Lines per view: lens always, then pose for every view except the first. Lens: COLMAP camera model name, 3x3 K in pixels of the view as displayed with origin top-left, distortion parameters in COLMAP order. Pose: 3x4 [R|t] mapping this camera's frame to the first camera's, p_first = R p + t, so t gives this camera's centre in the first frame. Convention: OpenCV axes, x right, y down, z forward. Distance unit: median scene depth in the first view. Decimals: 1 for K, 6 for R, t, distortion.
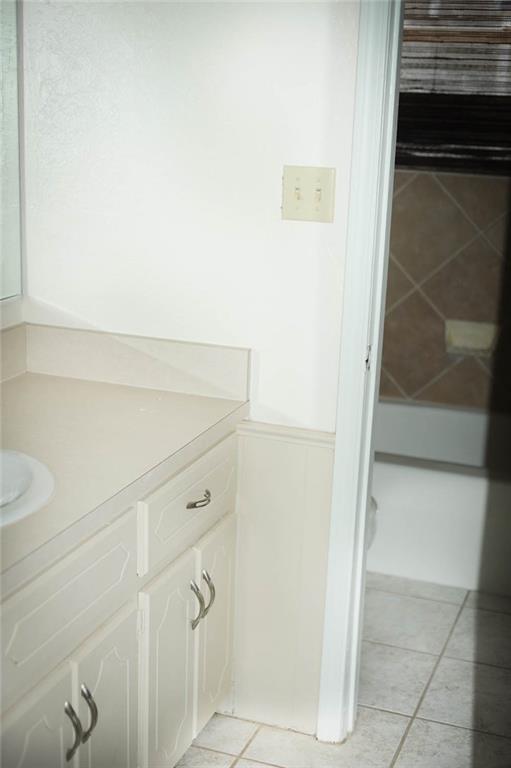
lens RADIAL K [[1102.1, 0, 256.2], [0, 1102.1, 385.5], [0, 0, 1]] dist [0.003939, 0.000000]
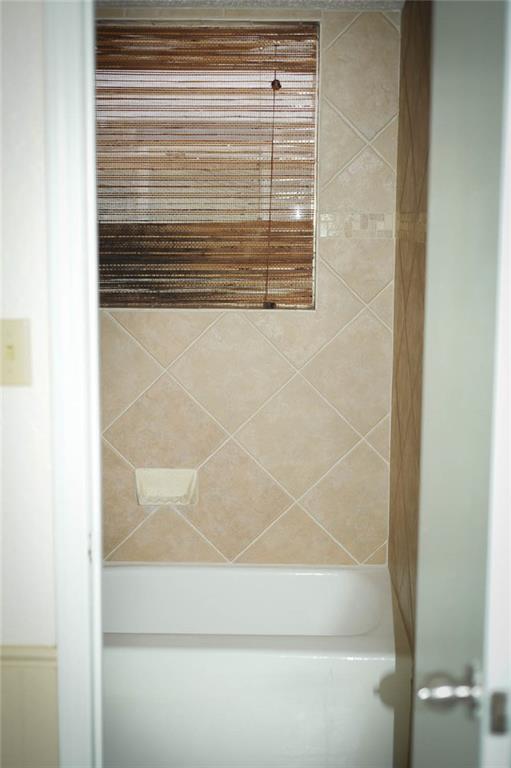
lens RADIAL K [[1102.1, 0, 256.1], [0, 1102.1, 381.4], [0, 0, 1]] dist [0.003939, 0.000000]
pose [[0.942157, -0.076481, 0.326330, -0.023578], [0.112890, 0.989141, -0.094105, -0.034949], [-0.315589, 0.125501, 0.940560, 0.116818]]
